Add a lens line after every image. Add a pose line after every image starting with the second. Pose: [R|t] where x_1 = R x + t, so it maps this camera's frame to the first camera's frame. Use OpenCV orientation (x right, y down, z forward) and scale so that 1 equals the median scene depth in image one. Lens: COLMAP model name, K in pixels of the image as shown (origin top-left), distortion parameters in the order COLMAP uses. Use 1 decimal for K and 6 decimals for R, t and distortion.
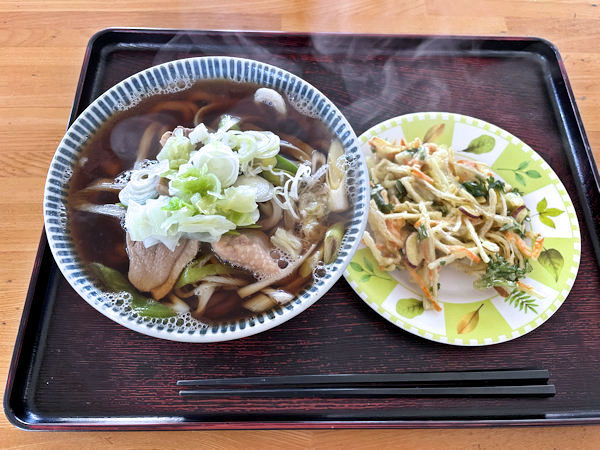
lens RADIAL K [[457.5, 0, 300.0], [0, 457.5, 225.0], [0, 0, 1]] dist [-0.005261, -0.001211]
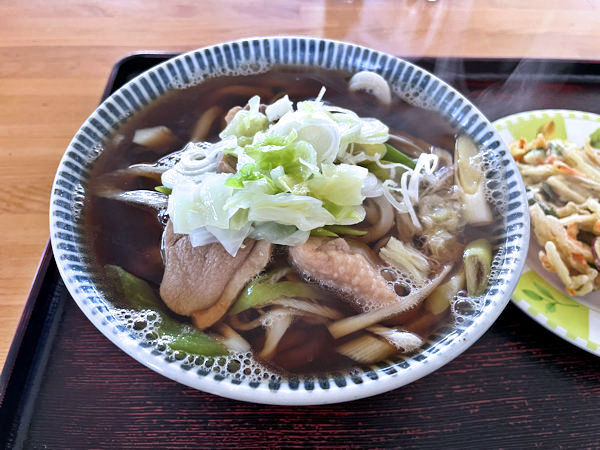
lens RADIAL K [[461.8, 0, 300.0], [0, 461.8, 225.0], [0, 0, 1]] dist [0.010593, -0.000351]
pose [[0.995326, 0.061297, -0.074622, -0.132423], [-0.075117, 0.977047, -0.199343, 0.133586], [0.060690, 0.204016, 0.977085, 0.349669]]
